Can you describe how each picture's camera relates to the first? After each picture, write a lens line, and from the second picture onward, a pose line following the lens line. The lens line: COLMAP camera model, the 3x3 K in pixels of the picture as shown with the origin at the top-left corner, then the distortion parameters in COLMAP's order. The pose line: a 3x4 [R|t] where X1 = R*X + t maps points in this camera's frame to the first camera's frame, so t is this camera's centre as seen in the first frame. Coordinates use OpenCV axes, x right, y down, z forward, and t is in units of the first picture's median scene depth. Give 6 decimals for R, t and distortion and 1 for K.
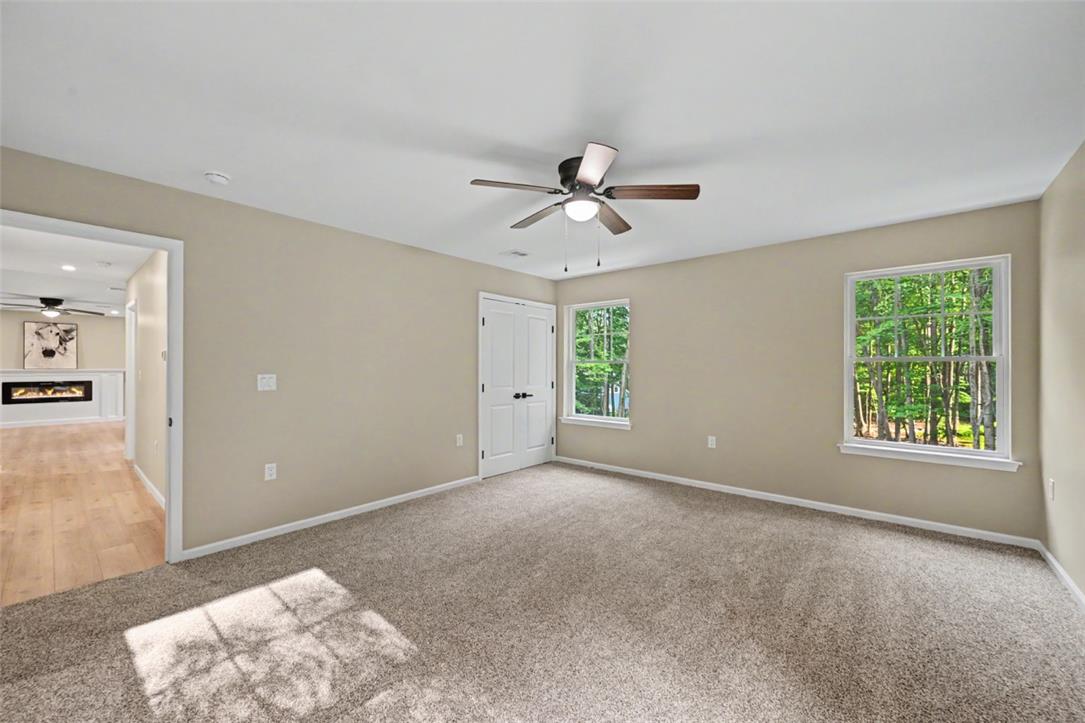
lens RADIAL K [[422.0, 0, 540.7], [0, 422.0, 366.7], [0, 0, 1]] dist [-0.001464, -0.000223]
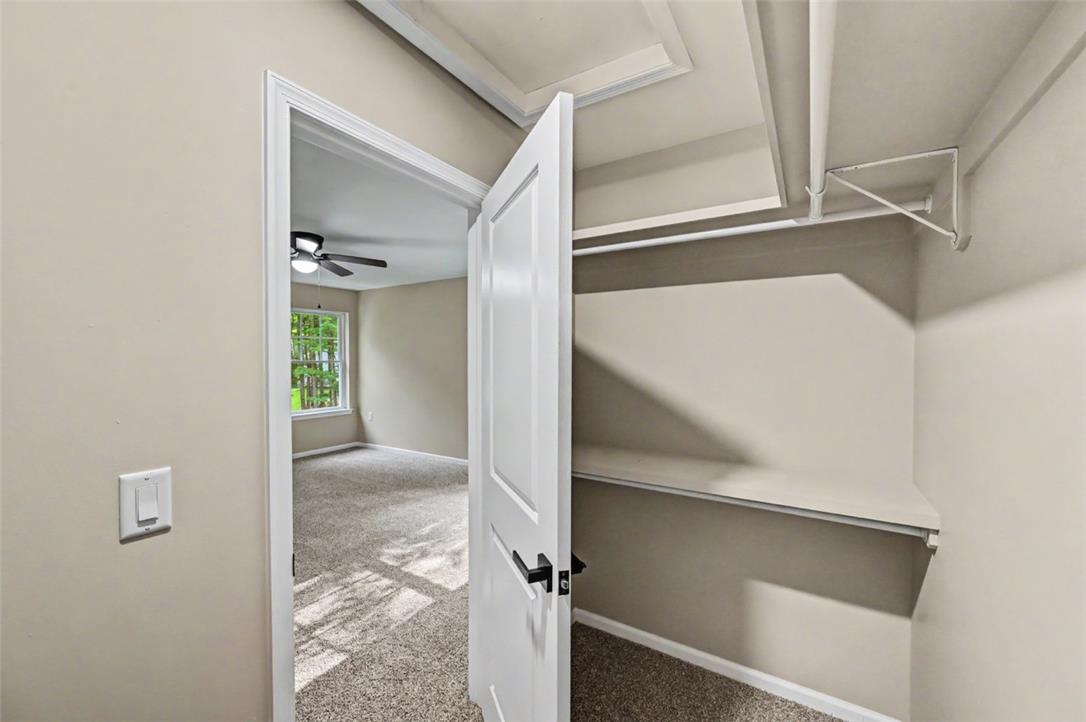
lens RADIAL K [[428.4, 0, 546.7], [0, 428.4, 357.9], [0, 0, 1]] dist [-0.000215, 0.000259]
pose [[-0.150934, -0.009143, 0.988502, -0.963891], [0.000925, 0.999955, 0.009390, -0.047711], [-0.988543, 0.002332, -0.150918, 0.260028]]
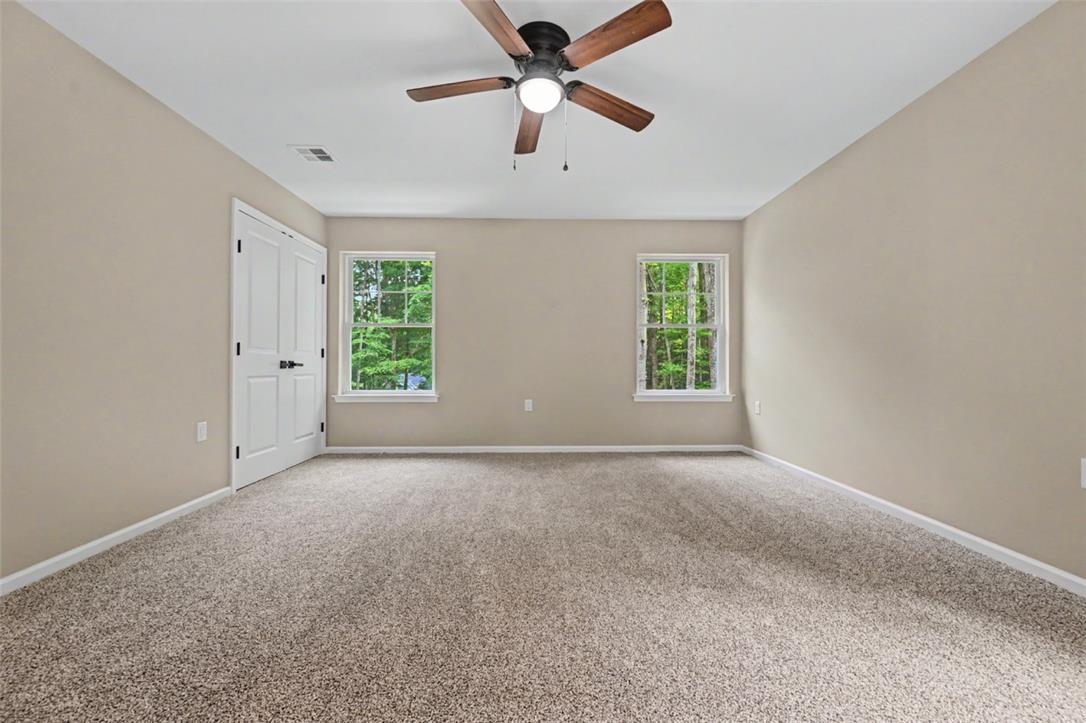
lens RADIAL K [[428.4, 0, 546.7], [0, 428.4, 358.4], [0, 0, 1]] dist [-0.000215, 0.000259]
pose [[0.741272, 0.005639, 0.671181, -0.286890], [-0.002543, 0.999981, -0.005593, 0.085141], [-0.671199, 0.002439, 0.741273, 0.250740]]
